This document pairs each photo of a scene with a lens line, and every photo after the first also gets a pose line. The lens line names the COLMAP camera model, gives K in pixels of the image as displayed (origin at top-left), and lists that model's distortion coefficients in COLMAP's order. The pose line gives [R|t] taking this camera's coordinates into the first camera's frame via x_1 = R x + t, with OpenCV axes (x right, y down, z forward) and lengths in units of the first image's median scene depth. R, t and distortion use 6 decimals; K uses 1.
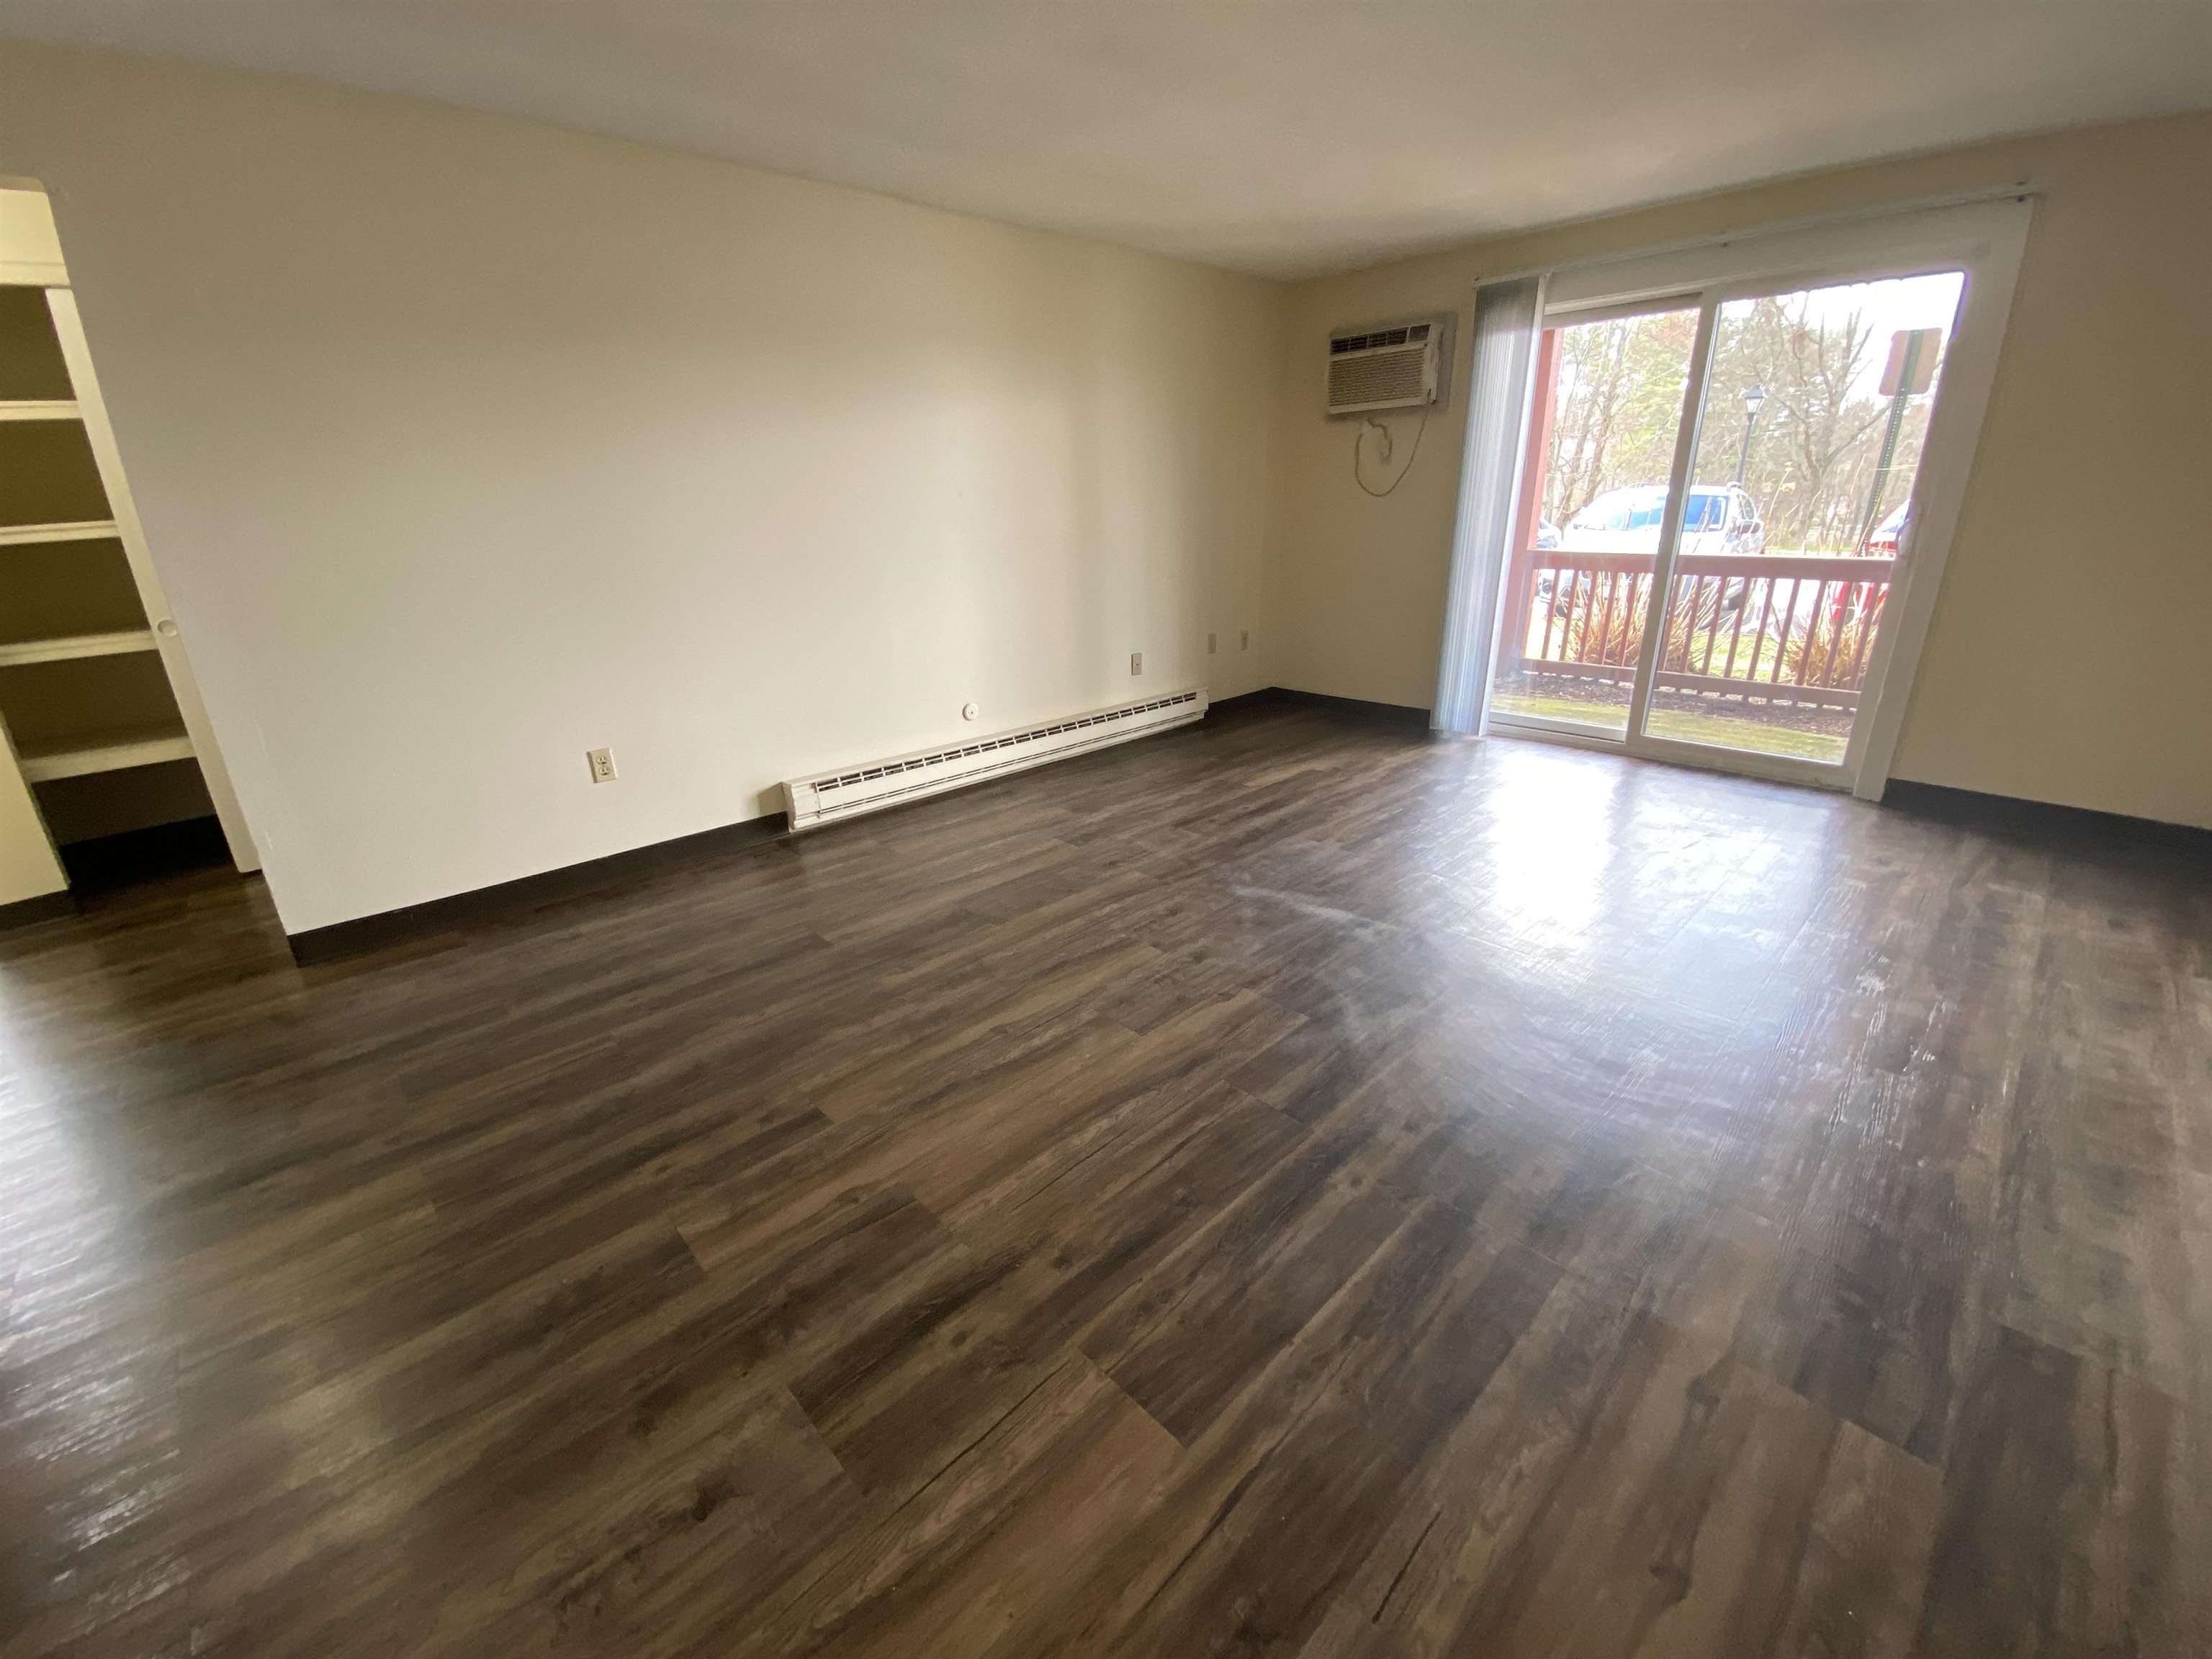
lens RADIAL K [[899.4, 0, 1106.0], [0, 899.4, 829.5], [0, 0, 1]] dist [0.018616, -0.019219]
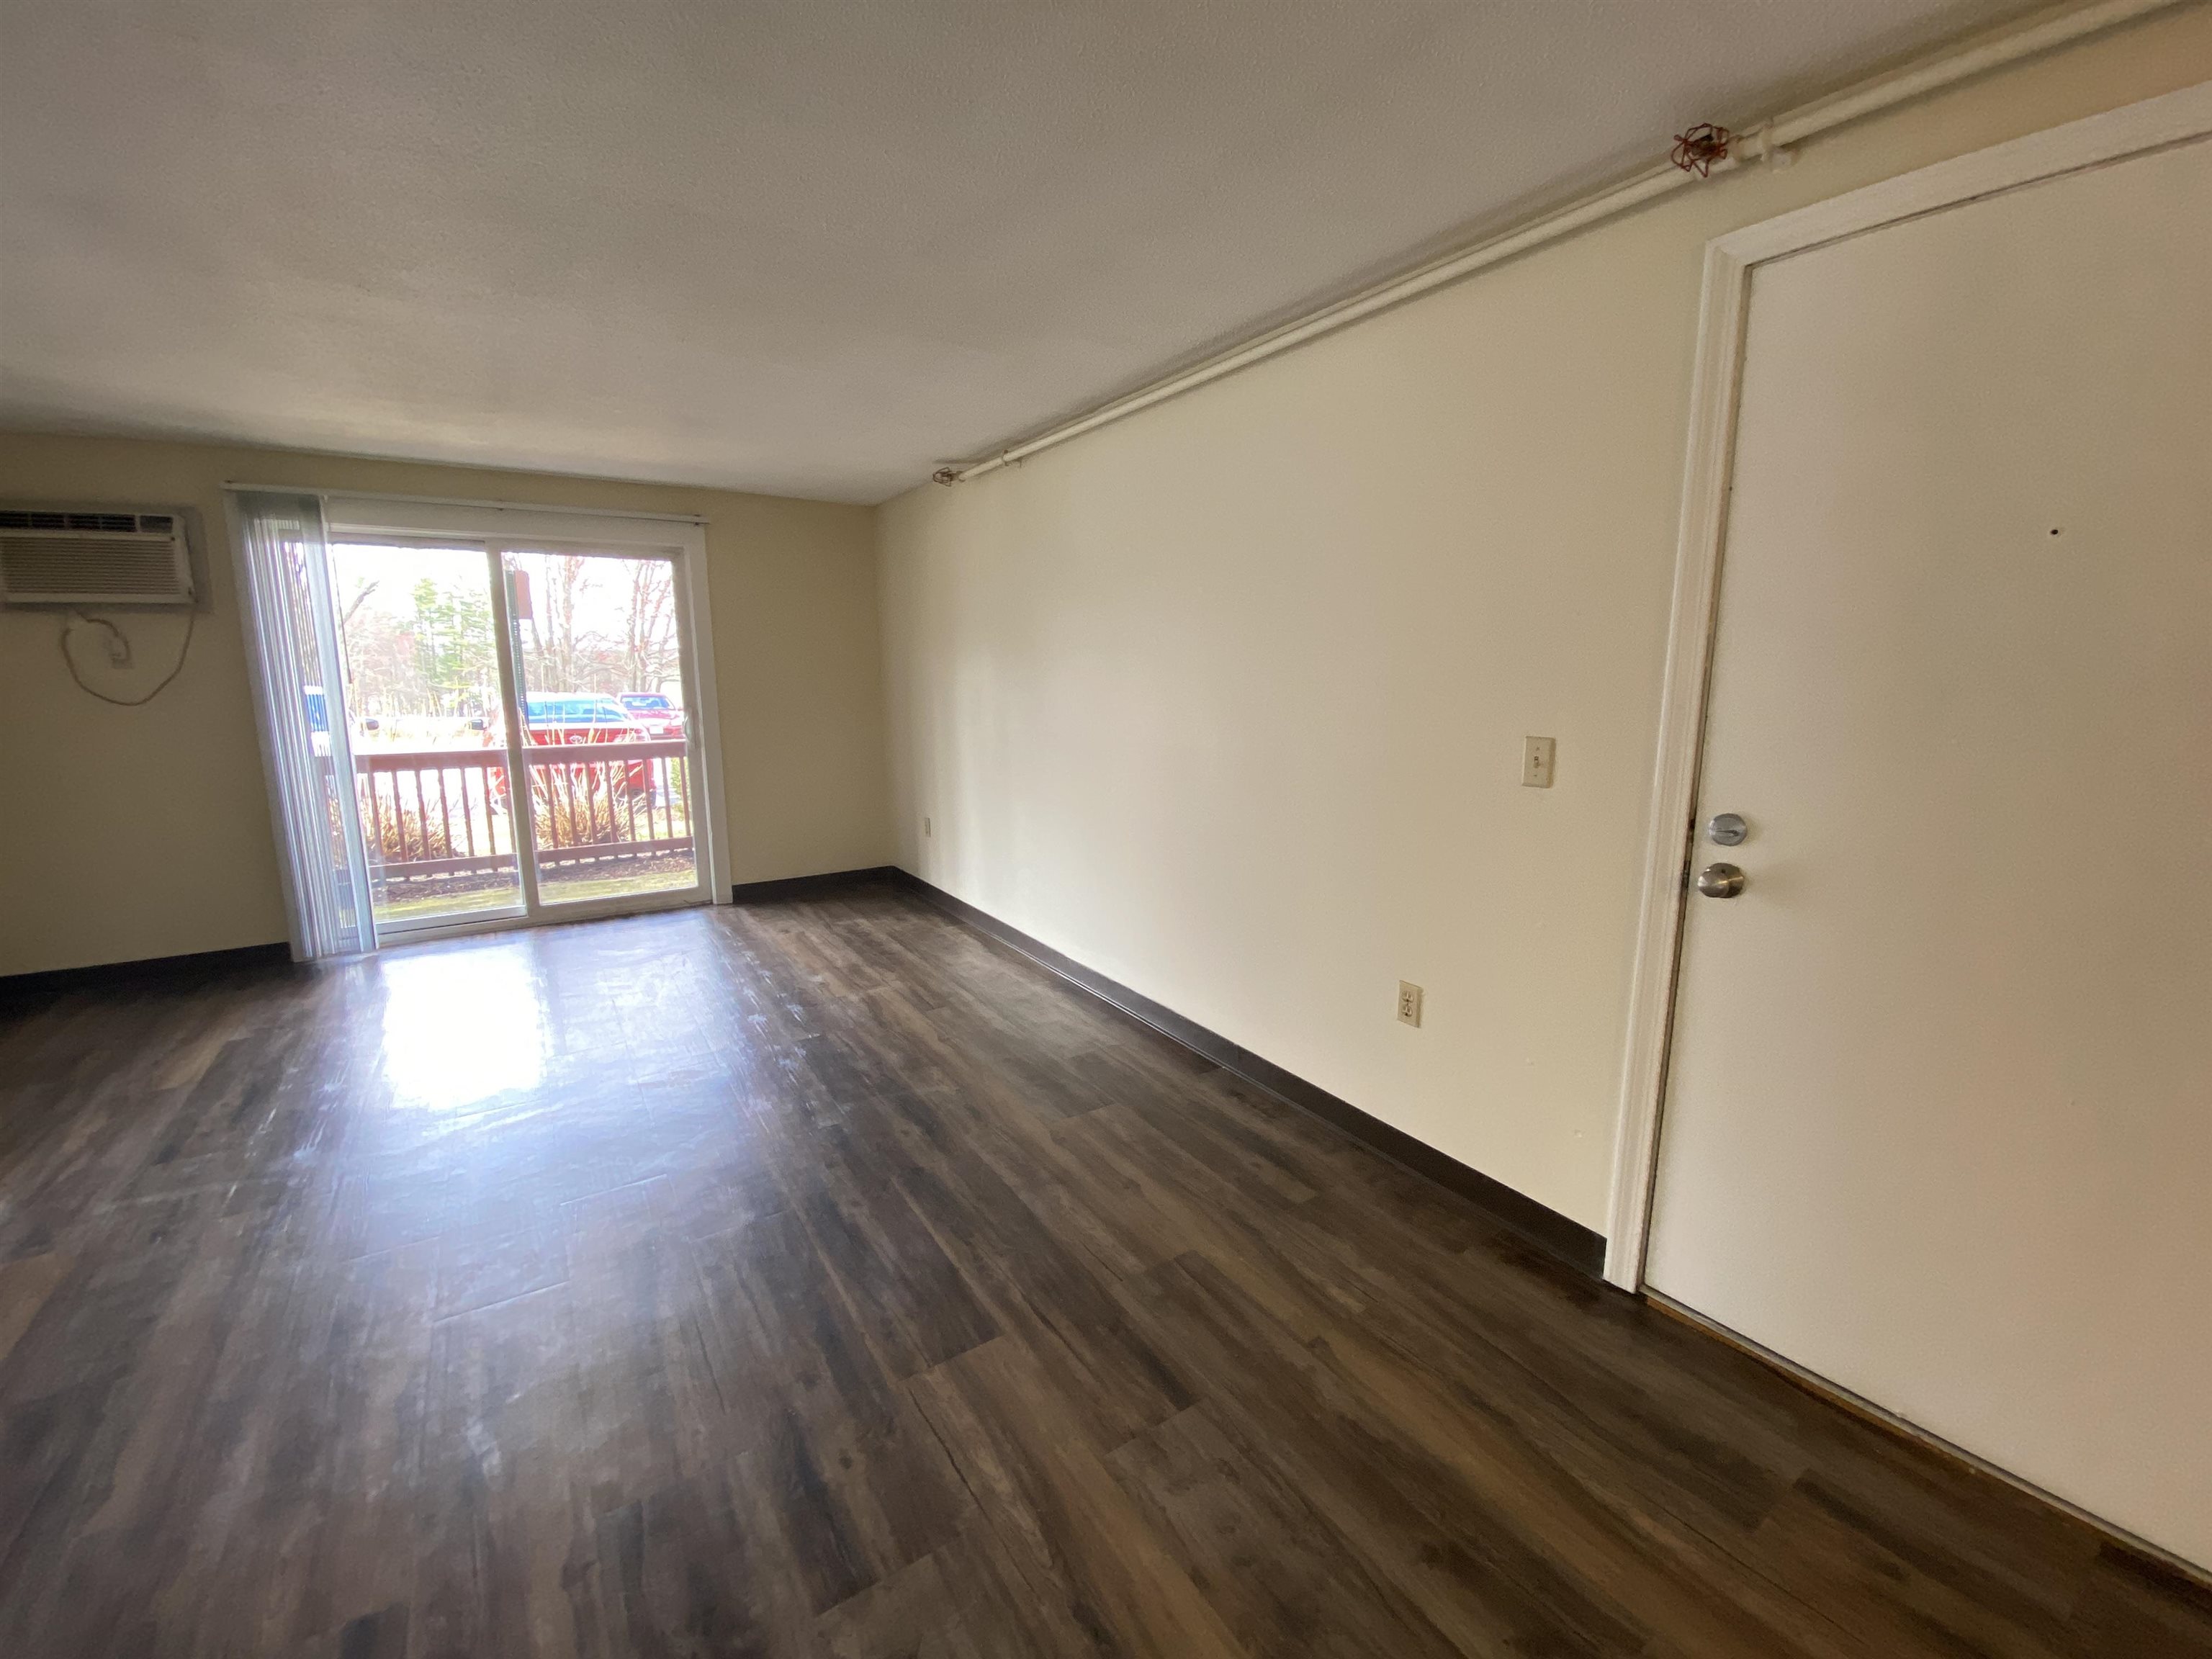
lens RADIAL K [[900.2, 0, 1107.5], [0, 900.2, 831.9], [0, 0, 1]] dist [0.043326, -0.033405]
pose [[0.174747, -0.148621, 0.973332, -0.505481], [0.338670, 0.937297, 0.082316, -0.061688], [-0.924536, 0.315254, 0.214123, 0.112964]]
